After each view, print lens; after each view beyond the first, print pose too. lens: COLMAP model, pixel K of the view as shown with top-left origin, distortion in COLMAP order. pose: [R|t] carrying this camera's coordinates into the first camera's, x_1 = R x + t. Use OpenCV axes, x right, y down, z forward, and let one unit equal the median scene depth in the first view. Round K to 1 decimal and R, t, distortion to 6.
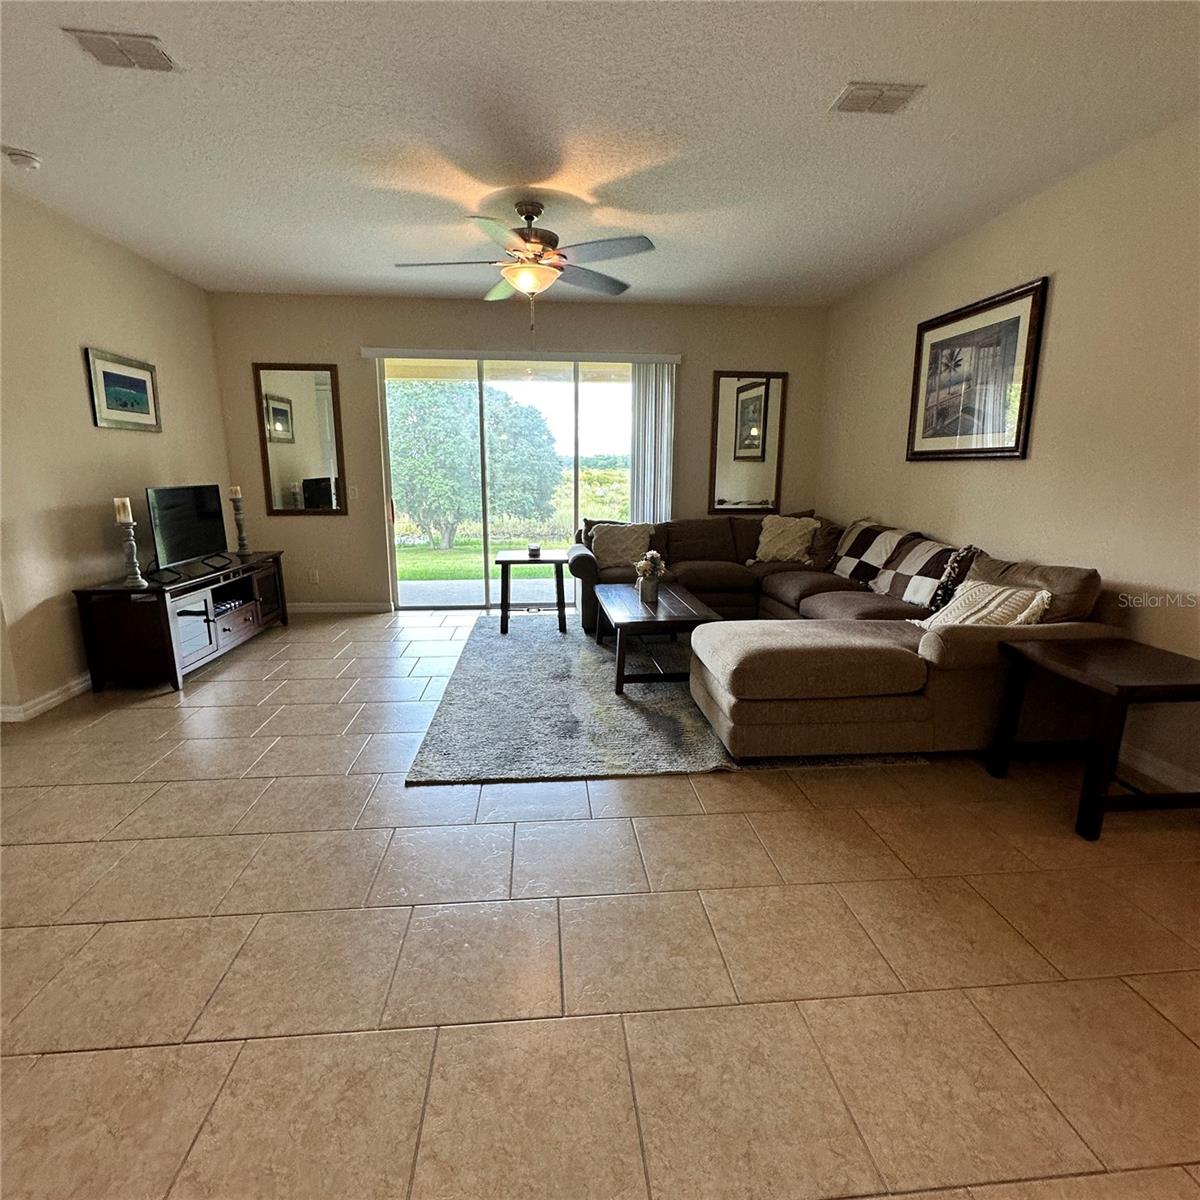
lens RADIAL K [[647.5, 0, 592.0], [0, 647.5, 600.6], [0, 0, 1]] dist [0.002372, -0.001601]
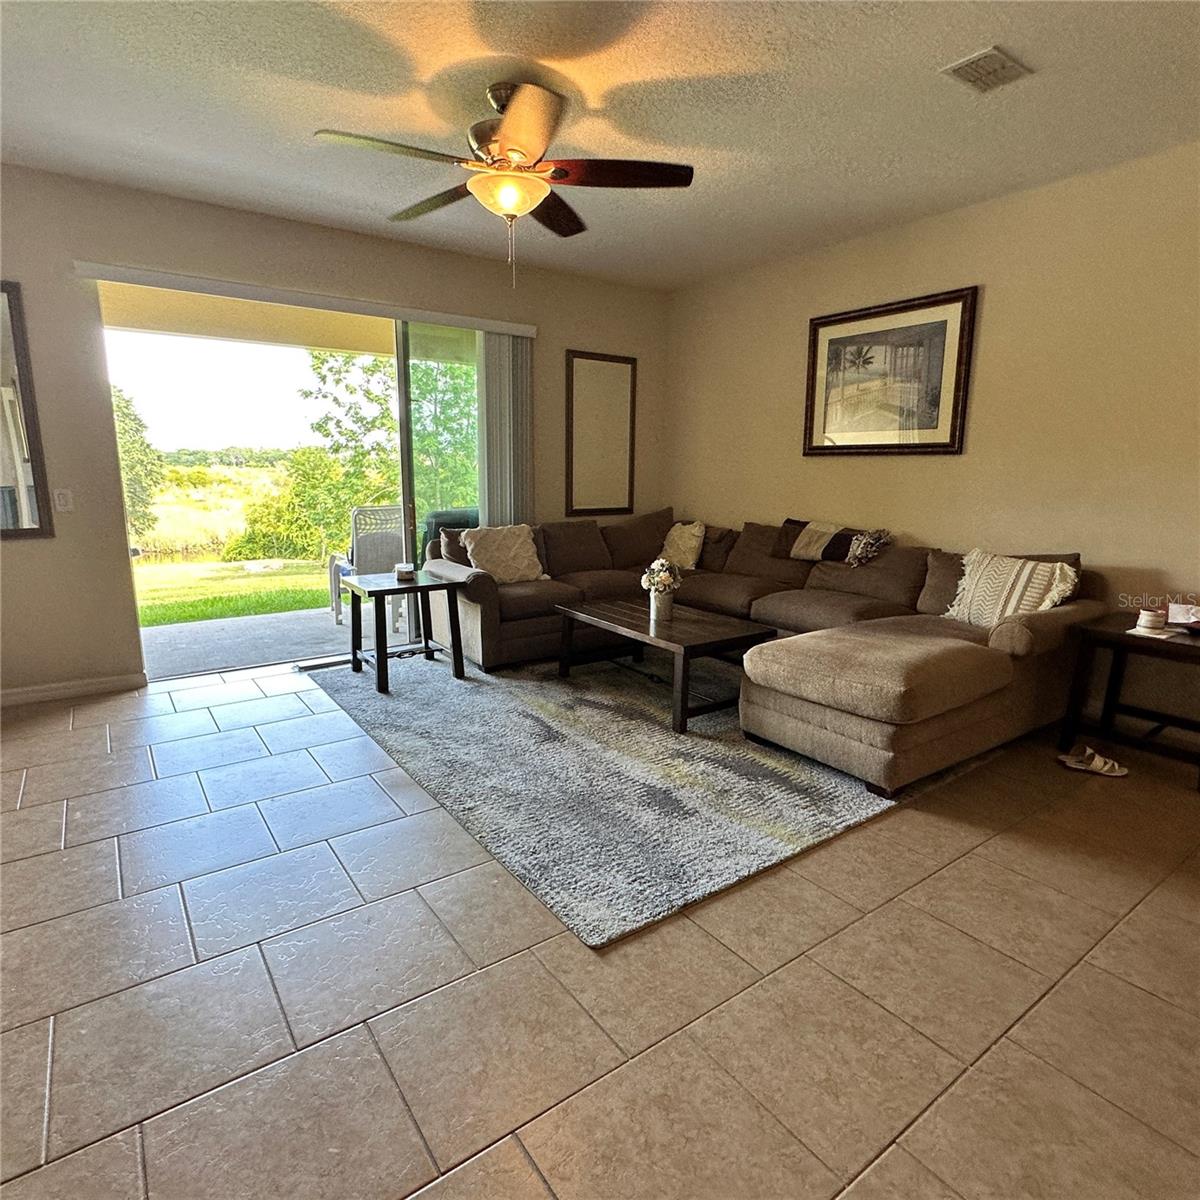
lens RADIAL K [[707.5, 0, 604.4], [0, 707.5, 606.0], [0, 0, 1]] dist [0.005615, -0.006528]
pose [[0.855312, -0.097019, 0.508948, -0.374509], [0.100506, 0.994721, 0.020715, -0.041790], [-0.508271, 0.033435, 0.860548, 0.242059]]
